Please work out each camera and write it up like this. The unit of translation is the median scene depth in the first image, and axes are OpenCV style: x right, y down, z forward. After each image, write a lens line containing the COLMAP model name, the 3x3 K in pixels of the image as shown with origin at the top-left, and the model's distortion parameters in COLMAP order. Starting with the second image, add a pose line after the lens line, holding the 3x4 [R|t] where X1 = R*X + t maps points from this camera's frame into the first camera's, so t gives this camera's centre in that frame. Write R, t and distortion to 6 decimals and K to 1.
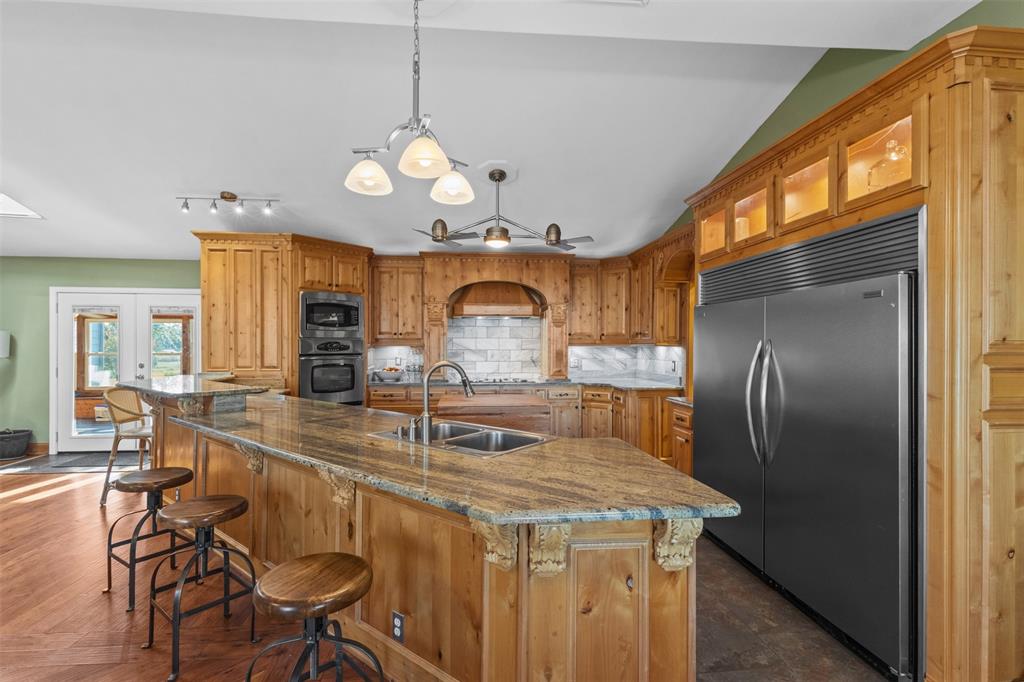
lens RADIAL K [[476.9, 0, 512.4], [0, 476.9, 348.7], [0, 0, 1]] dist [0.005917, 0.002060]
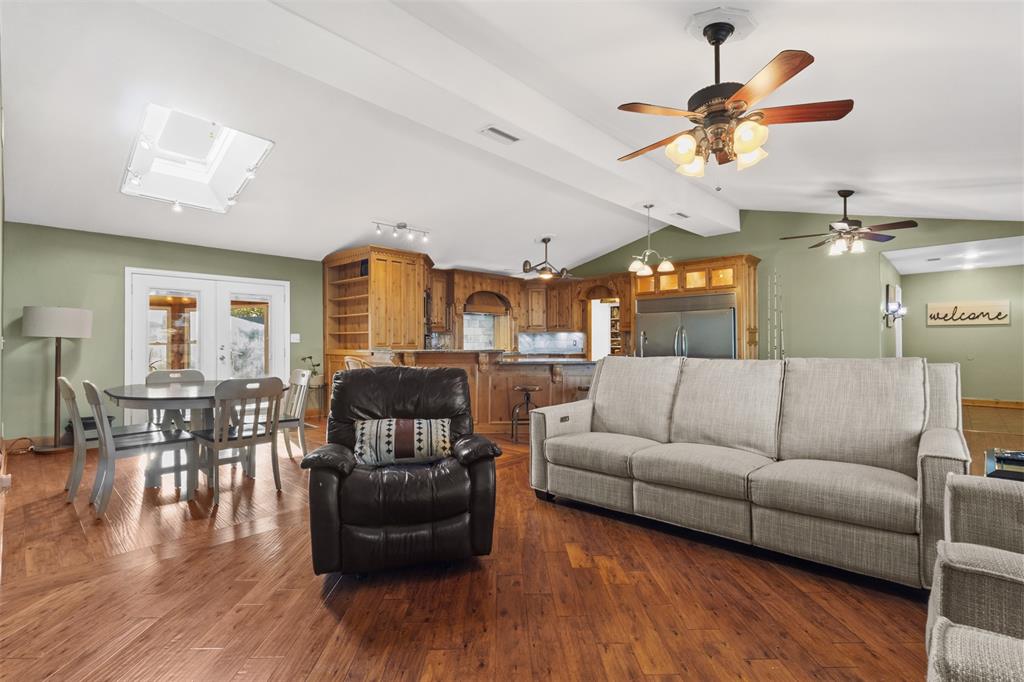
lens RADIAL K [[476.9, 0, 510.3], [0, 476.9, 344.1], [0, 0, 1]] dist [0.005917, 0.002060]
pose [[0.754148, -0.007042, 0.656667, -1.037069], [0.012652, 0.999913, -0.003807, 0.042235], [-0.656582, 0.011179, 0.754171, -0.249436]]
